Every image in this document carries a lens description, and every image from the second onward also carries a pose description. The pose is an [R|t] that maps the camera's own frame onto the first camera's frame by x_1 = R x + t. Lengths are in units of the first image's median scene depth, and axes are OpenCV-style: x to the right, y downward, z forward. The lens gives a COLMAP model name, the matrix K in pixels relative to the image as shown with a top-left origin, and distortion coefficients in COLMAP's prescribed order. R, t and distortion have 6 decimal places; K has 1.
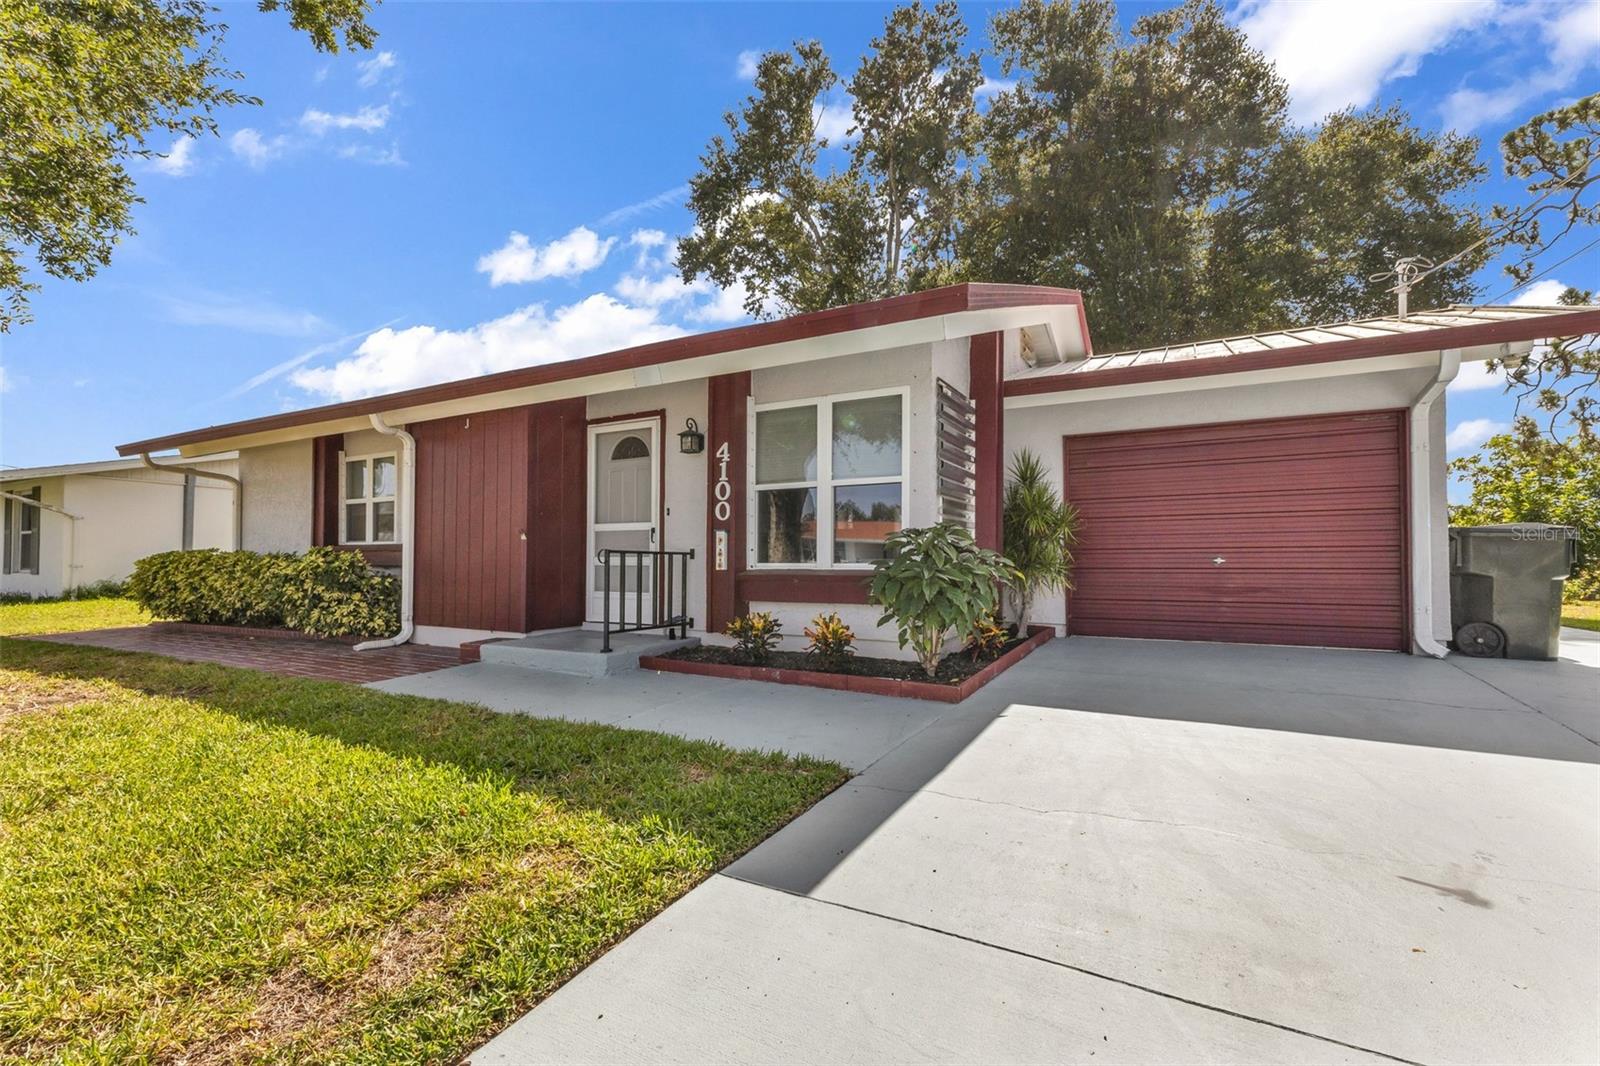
lens RADIAL K [[686.6, 0, 768.6], [0, 686.6, 547.2], [0, 0, 1]] dist [0.018000, -0.004318]
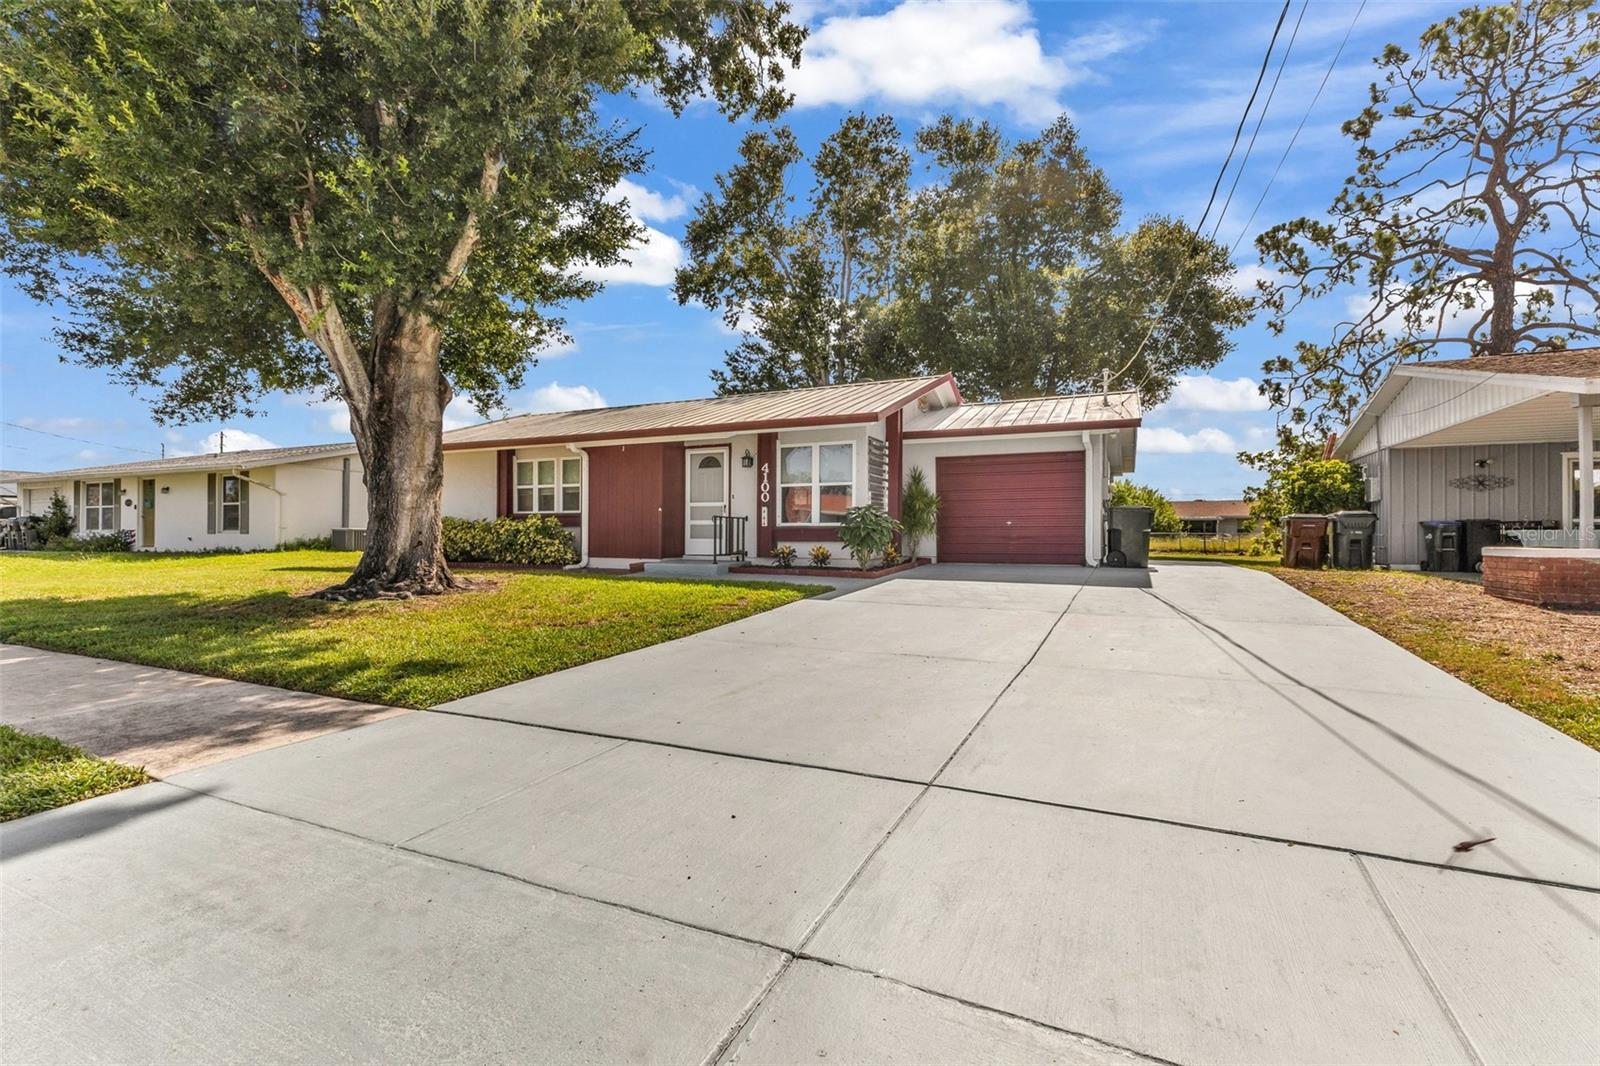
lens RADIAL K [[686.6, 0, 795.9], [0, 686.6, 533.4], [0, 0, 1]] dist [0.018000, -0.004318]
pose [[0.993678, 0.000587, 0.112267, -0.172252], [-0.002949, 0.999778, 0.020871, 0.009593], [-0.112229, -0.021070, 0.993459, -0.863659]]
